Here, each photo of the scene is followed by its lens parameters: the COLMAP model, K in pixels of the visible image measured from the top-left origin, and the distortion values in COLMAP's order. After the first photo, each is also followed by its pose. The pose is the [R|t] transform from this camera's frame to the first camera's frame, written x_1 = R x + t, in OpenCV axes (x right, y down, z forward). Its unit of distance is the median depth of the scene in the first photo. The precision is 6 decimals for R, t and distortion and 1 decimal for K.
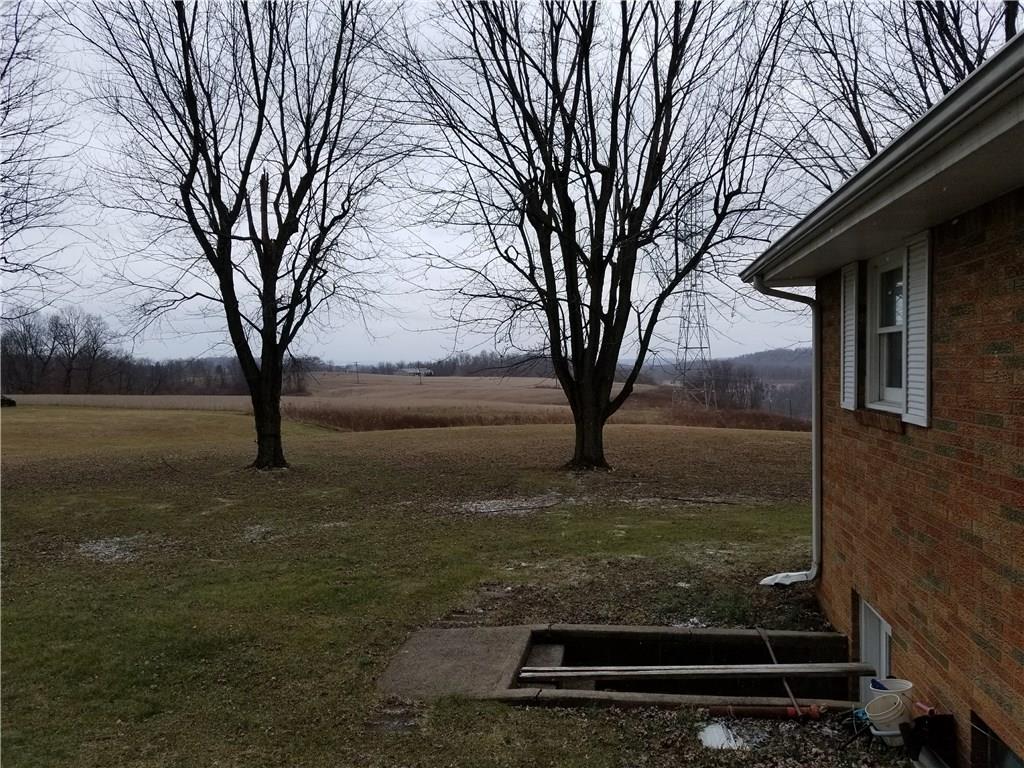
lens RADIAL K [[777.7, 0, 520.0], [0, 777.7, 380.2], [0, 0, 1]] dist [0.039585, -0.069271]
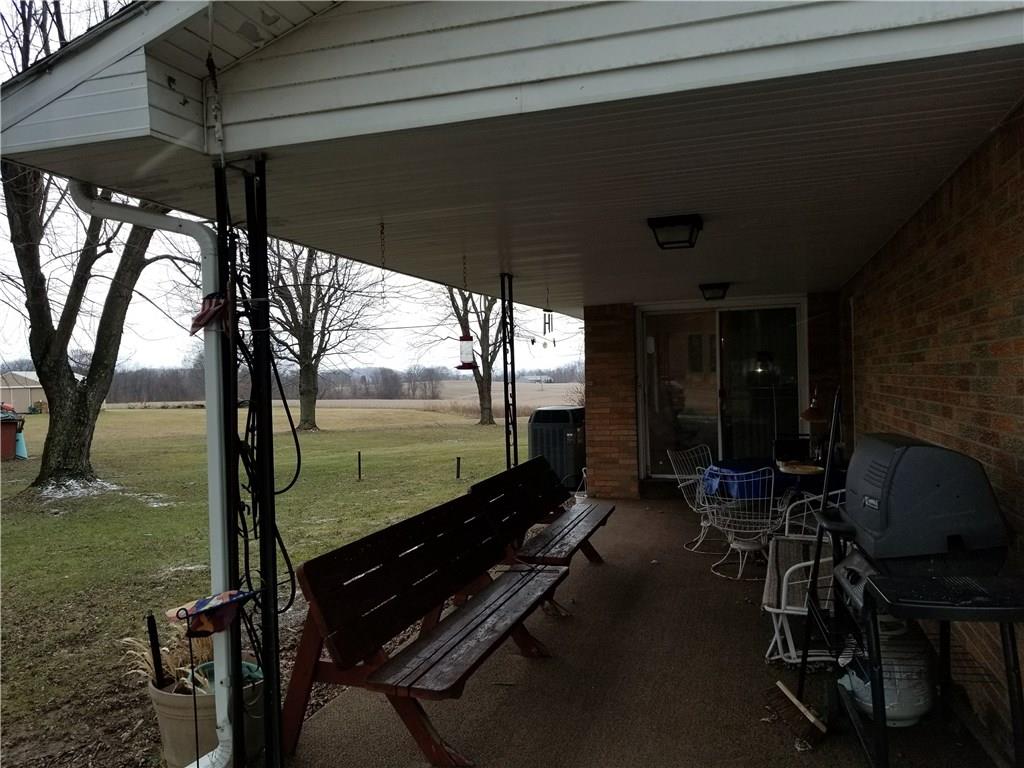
lens RADIAL K [[777.7, 0, 511.7], [0, 777.7, 384.1], [0, 0, 1]] dist [0.039585, -0.069271]
pose [[0.987197, -0.013367, -0.158945, 0.045473], [0.012723, 0.999906, -0.005068, 0.017469], [0.158998, 0.002981, 0.987274, -0.922203]]
